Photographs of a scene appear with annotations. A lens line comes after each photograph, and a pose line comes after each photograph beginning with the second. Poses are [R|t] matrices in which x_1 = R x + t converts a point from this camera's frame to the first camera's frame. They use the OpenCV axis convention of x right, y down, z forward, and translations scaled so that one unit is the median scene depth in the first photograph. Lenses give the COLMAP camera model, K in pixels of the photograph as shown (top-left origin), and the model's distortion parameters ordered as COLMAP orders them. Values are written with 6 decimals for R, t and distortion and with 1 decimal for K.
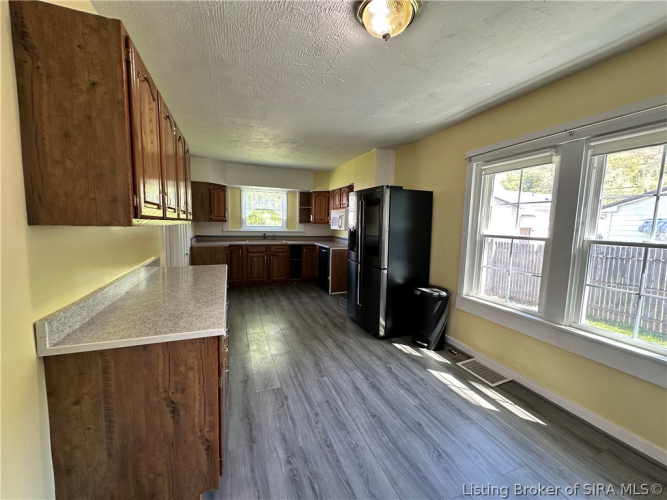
lens RADIAL K [[264.4, 0, 333.8], [0, 264.4, 248.9], [0, 0, 1]] dist [0.000481, -0.000452]
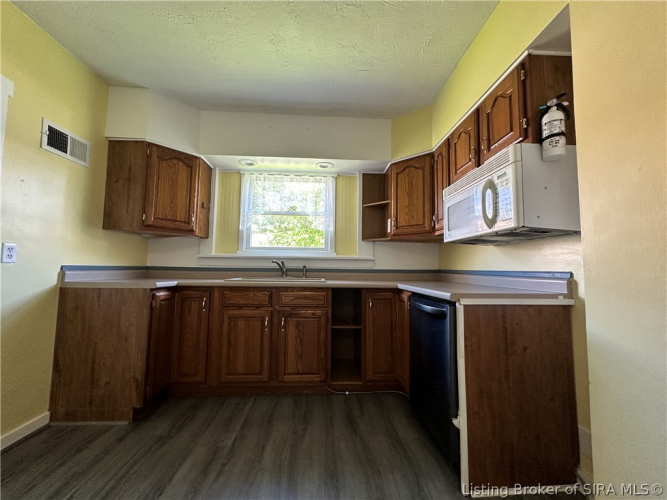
lens RADIAL K [[264.4, 0, 333.4], [0, 264.4, 251.3], [0, 0, 1]] dist [0.000481, -0.000452]
pose [[0.949158, -0.033565, -0.313007, -0.086909], [-0.020180, 0.985767, -0.166903, -0.007887], [0.314154, 0.164734, 0.934971, 1.326132]]
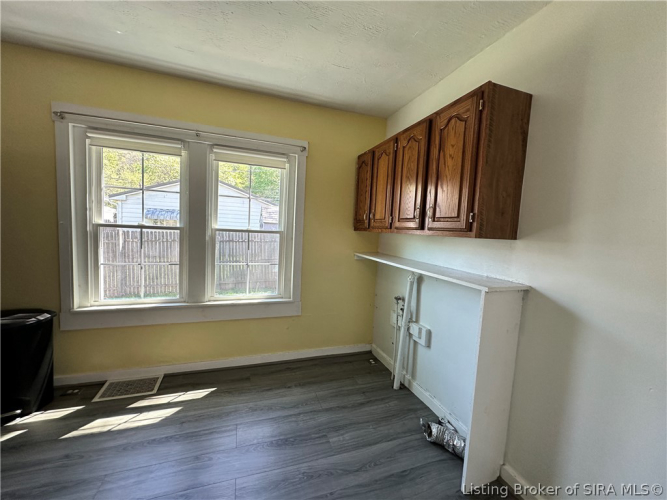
lens RADIAL K [[264.4, 0, 334.6], [0, 264.4, 248.8], [0, 0, 1]] dist [0.000481, -0.000452]
pose [[0.044675, -0.104957, 0.993473, -0.182536], [0.046951, 0.993587, 0.102858, -0.027968], [-0.997898, 0.042049, 0.049316, 0.271603]]
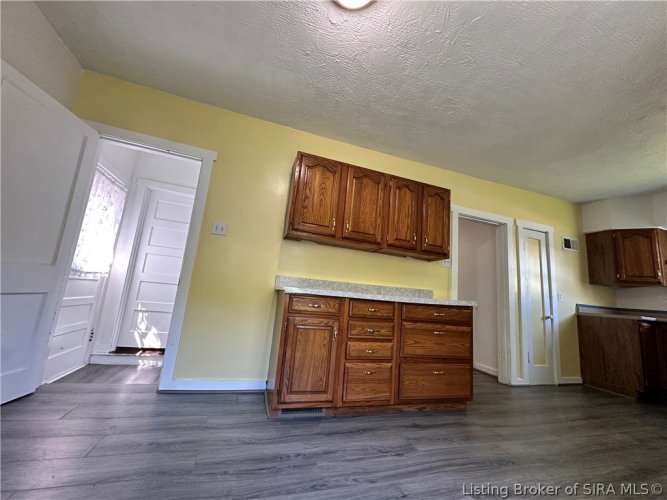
lens RADIAL K [[264.4, 0, 333.1], [0, 264.4, 249.8], [0, 0, 1]] dist [0.000481, -0.000452]
pose [[-0.055595, -0.201496, -0.977910, 0.491441], [-0.185720, 0.964419, -0.188158, 0.147249], [0.981029, 0.171157, -0.091039, 0.605317]]
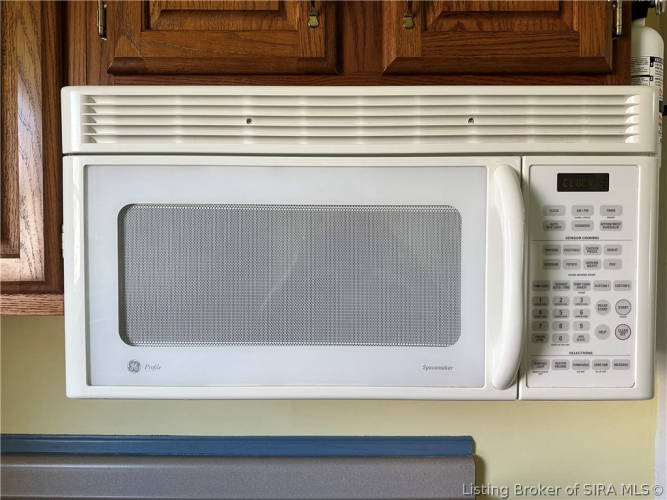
lens RADIAL K [[469.9, 0, 333.5], [0, 469.9, 250.1], [0, 0, 1]] dist [0.025467, -0.017171]
pose [[0.372296, -0.048422, 0.926850, -0.184165], [0.095940, 0.995296, 0.013461, -0.217129], [-0.923142, 0.083911, 0.375190, 1.885534]]
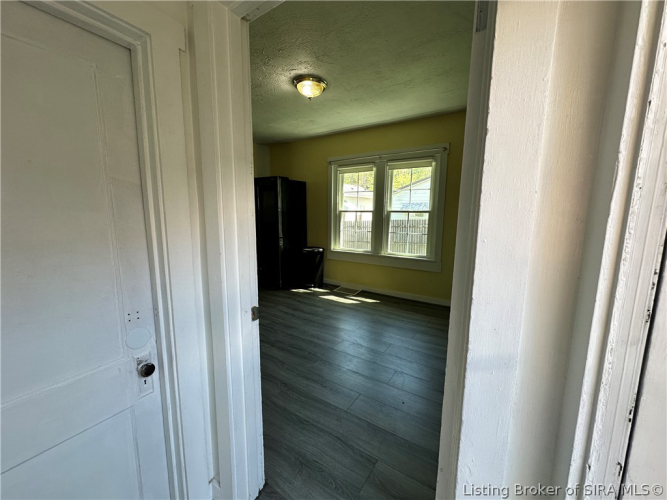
lens RADIAL K [[264.4, 0, 333.4], [0, 264.4, 246.3], [0, 0, 1]] dist [0.000481, -0.000452]
pose [[0.817329, -0.092244, 0.568739, -0.419098], [0.066427, 0.995605, 0.066015, 0.055596], [-0.572329, -0.016176, 0.819864, -0.316543]]
